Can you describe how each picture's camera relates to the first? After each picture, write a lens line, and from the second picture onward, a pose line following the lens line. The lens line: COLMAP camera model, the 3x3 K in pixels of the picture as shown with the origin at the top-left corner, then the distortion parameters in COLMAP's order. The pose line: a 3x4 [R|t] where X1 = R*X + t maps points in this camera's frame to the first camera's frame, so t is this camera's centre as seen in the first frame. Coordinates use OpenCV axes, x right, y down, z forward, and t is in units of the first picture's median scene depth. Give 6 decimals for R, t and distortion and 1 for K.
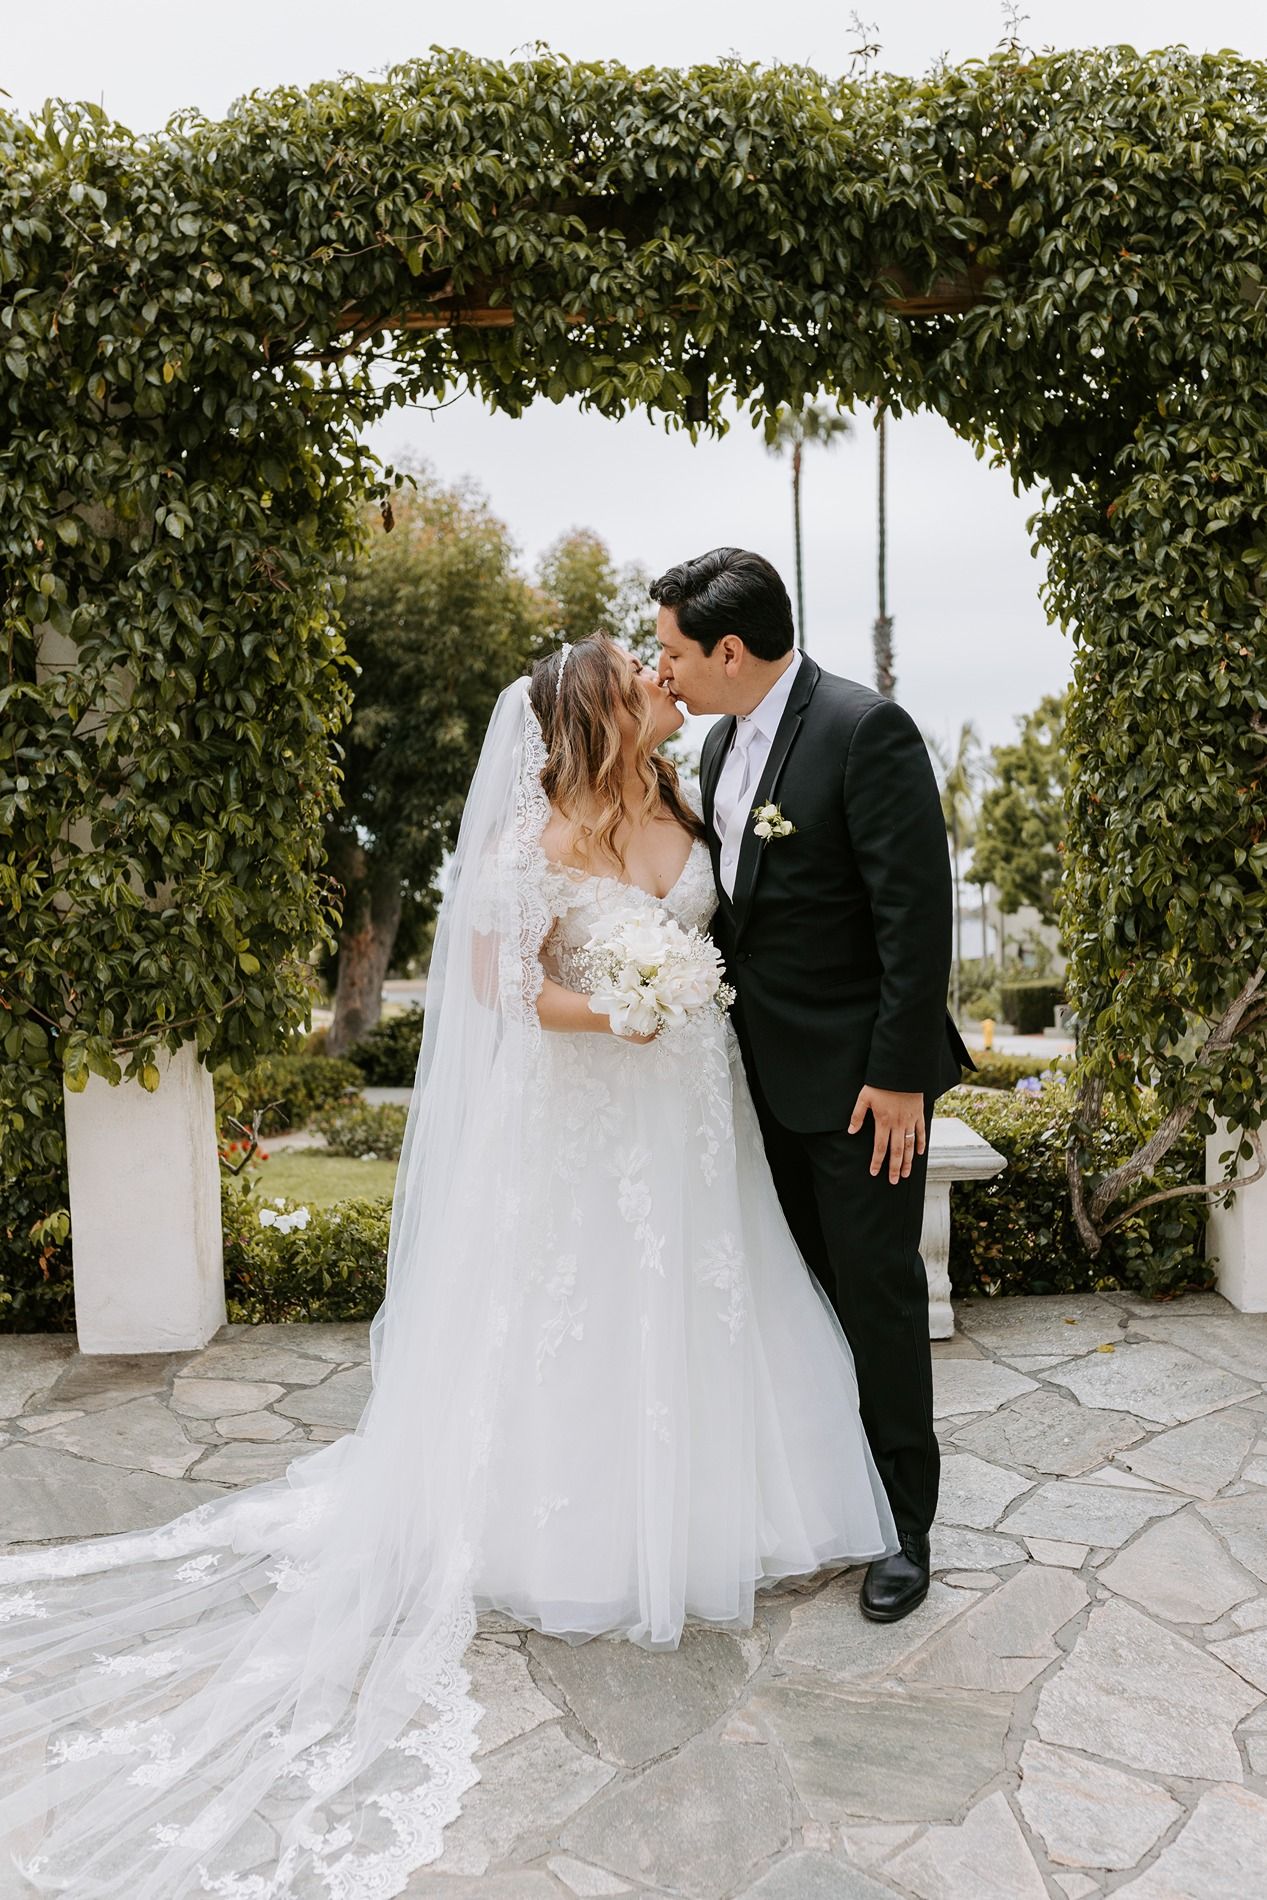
lens RADIAL K [[2095.2, 0, 610.6], [0, 2095.2, 1006.0], [0, 0, 1]] dist [-0.002308, -0.003335]
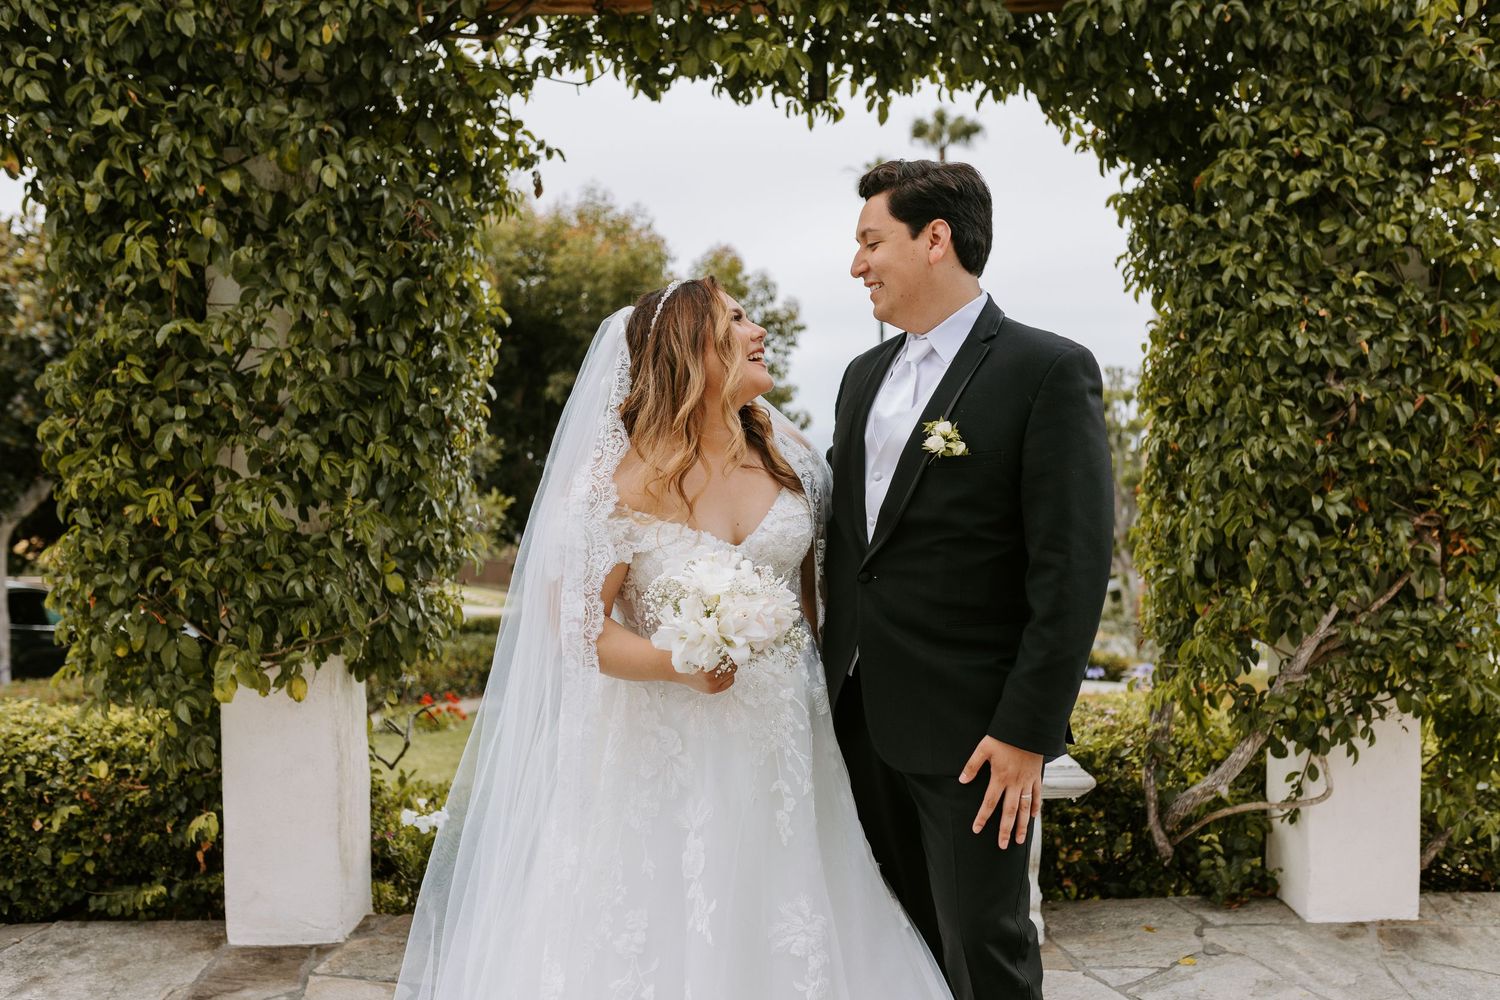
lens RADIAL K [[1470.9, 0, 750.0], [0, 1470.9, 500.0], [0, 0, 1]] dist [-0.005278, -0.008265]
pose [[0.999796, 0.018793, 0.007416, 0.004132], [-0.018307, 0.997978, -0.060862, -0.020996], [-0.008545, 0.060713, 0.998119, 0.244533]]
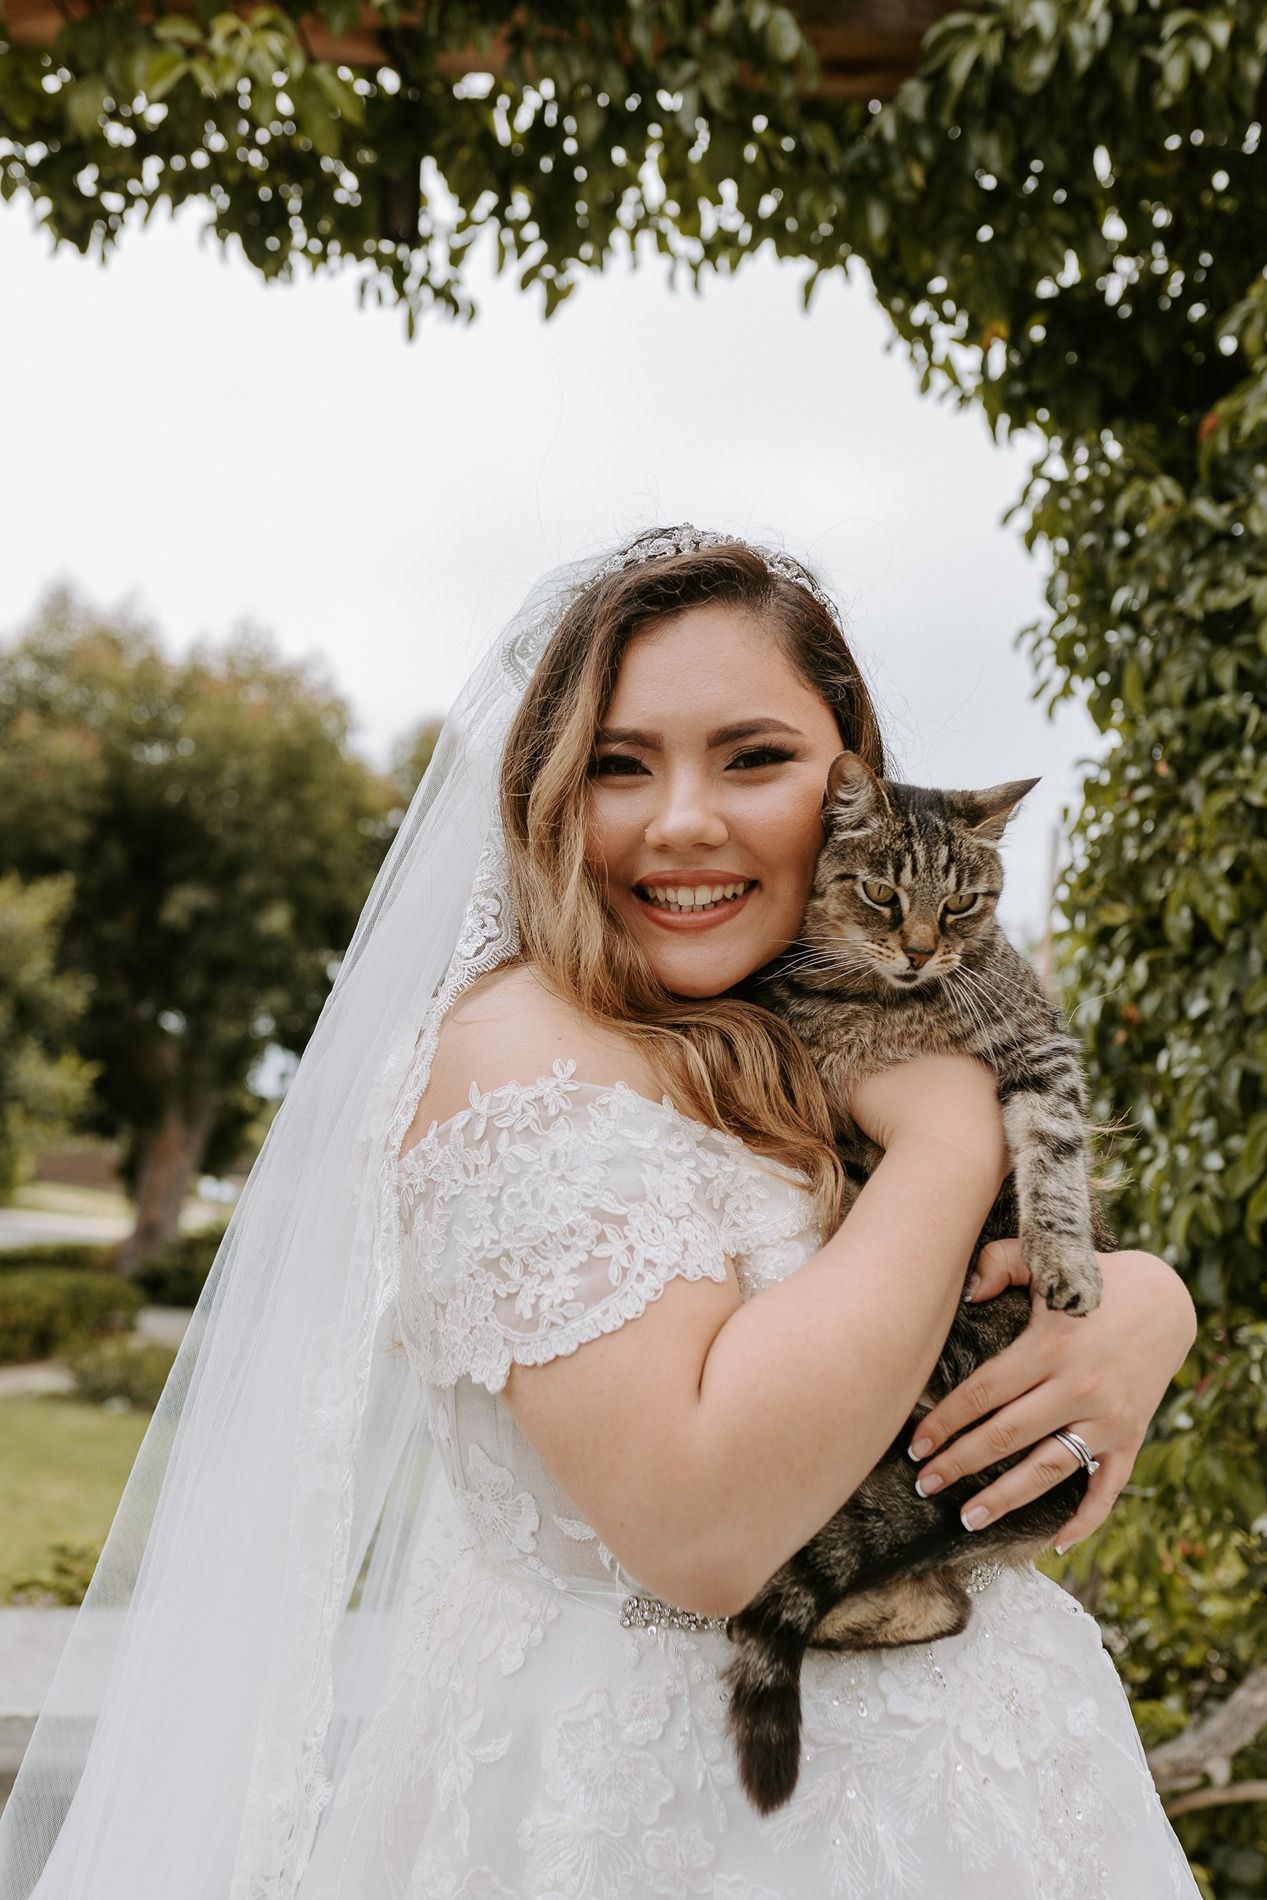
lens RADIAL K [[1865.9, 0, 634.4], [0, 1865.9, 1005.9], [0, 0, 1]] dist [-0.003352, 0.000152]
pose [[0.995941, 0.061057, 0.066134, 0.082980], [-0.053728, 0.992759, -0.107437, -0.047243], [-0.072215, 0.103448, 0.992010, 0.577758]]
